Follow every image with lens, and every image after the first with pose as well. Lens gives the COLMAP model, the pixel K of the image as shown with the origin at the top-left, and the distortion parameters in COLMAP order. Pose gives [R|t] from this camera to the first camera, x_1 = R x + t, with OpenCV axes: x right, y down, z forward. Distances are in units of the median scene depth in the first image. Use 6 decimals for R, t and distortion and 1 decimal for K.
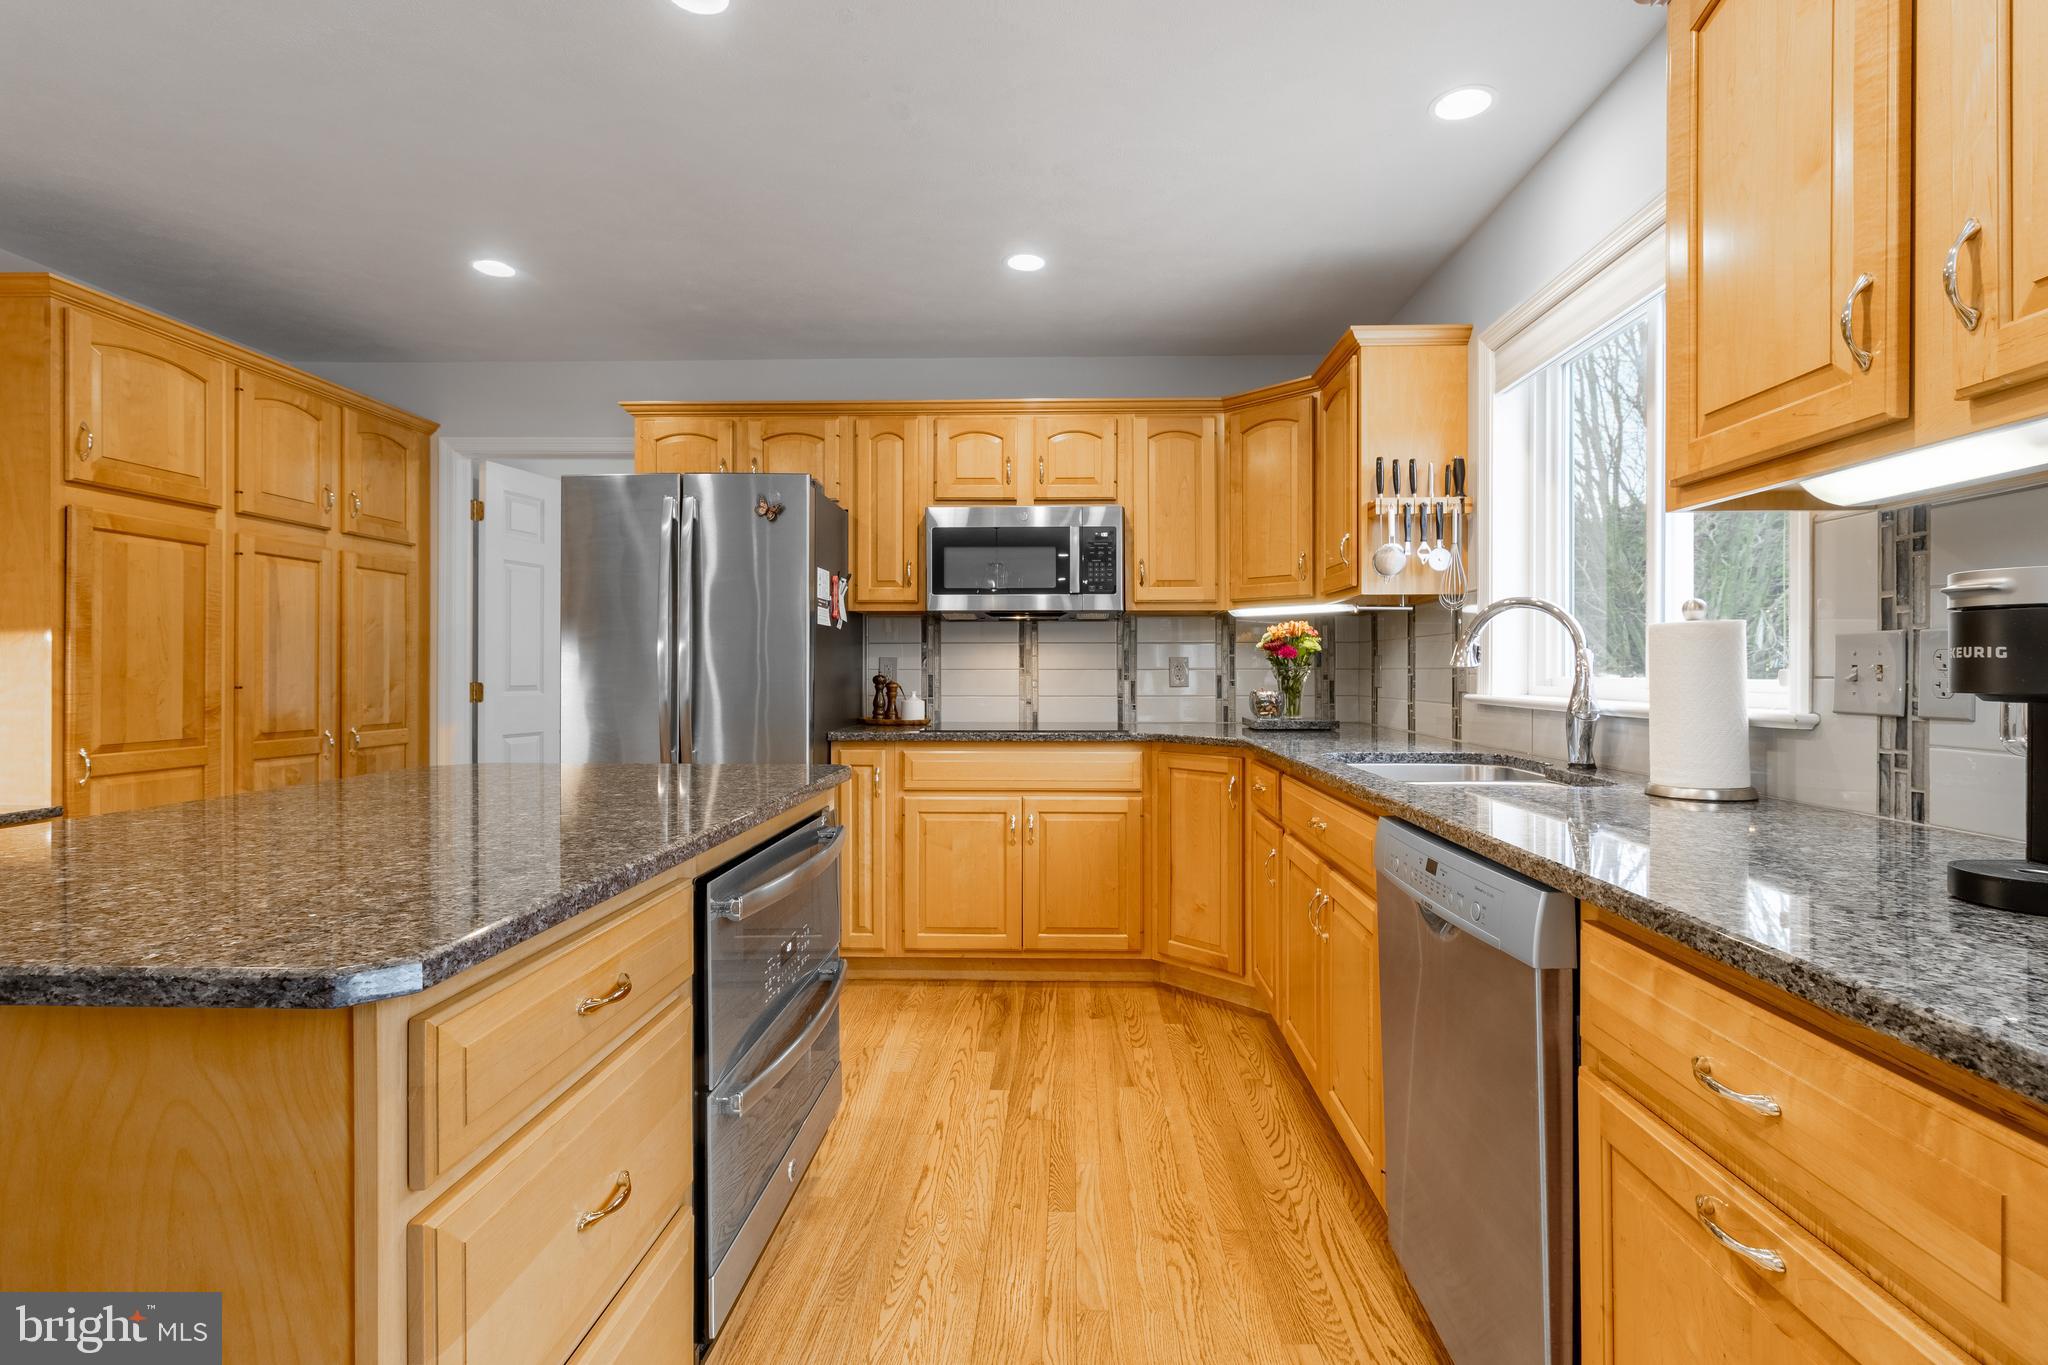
lens RADIAL K [[966.7, 0, 1035.3], [0, 966.7, 671.8], [0, 0, 1]] dist [0.006038, -0.000588]
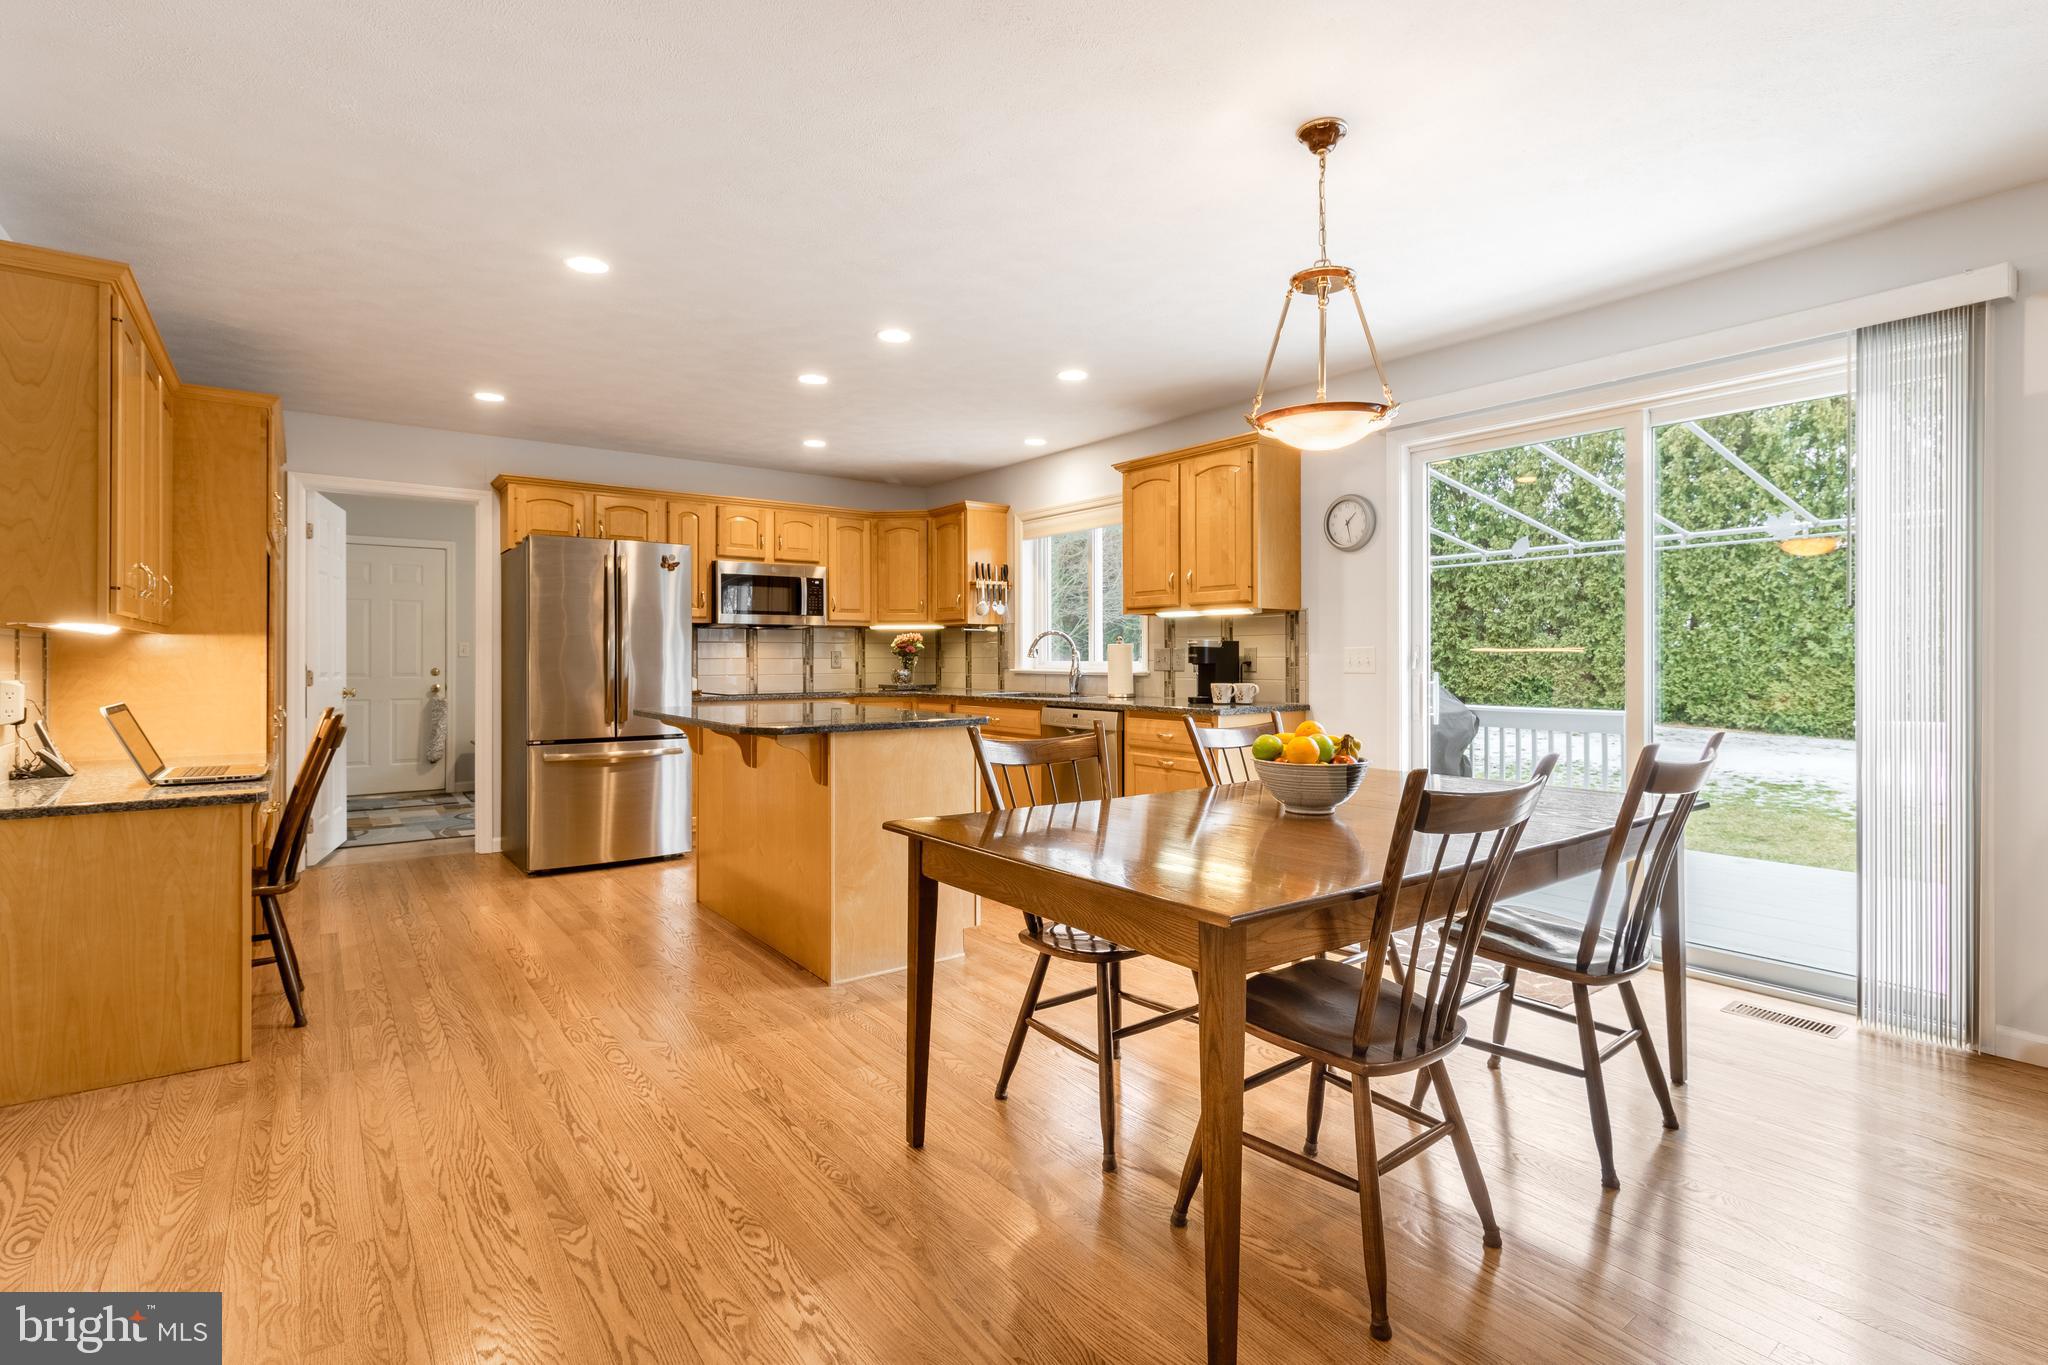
lens RADIAL K [[966.7, 0, 1018.0], [0, 966.7, 665.1], [0, 0, 1]] dist [0.006038, -0.000588]
pose [[0.783134, -0.007192, 0.621812, -0.853936], [0.003170, 0.999966, 0.007574, -0.003079], [-0.621845, -0.003961, 0.783130, -0.709700]]
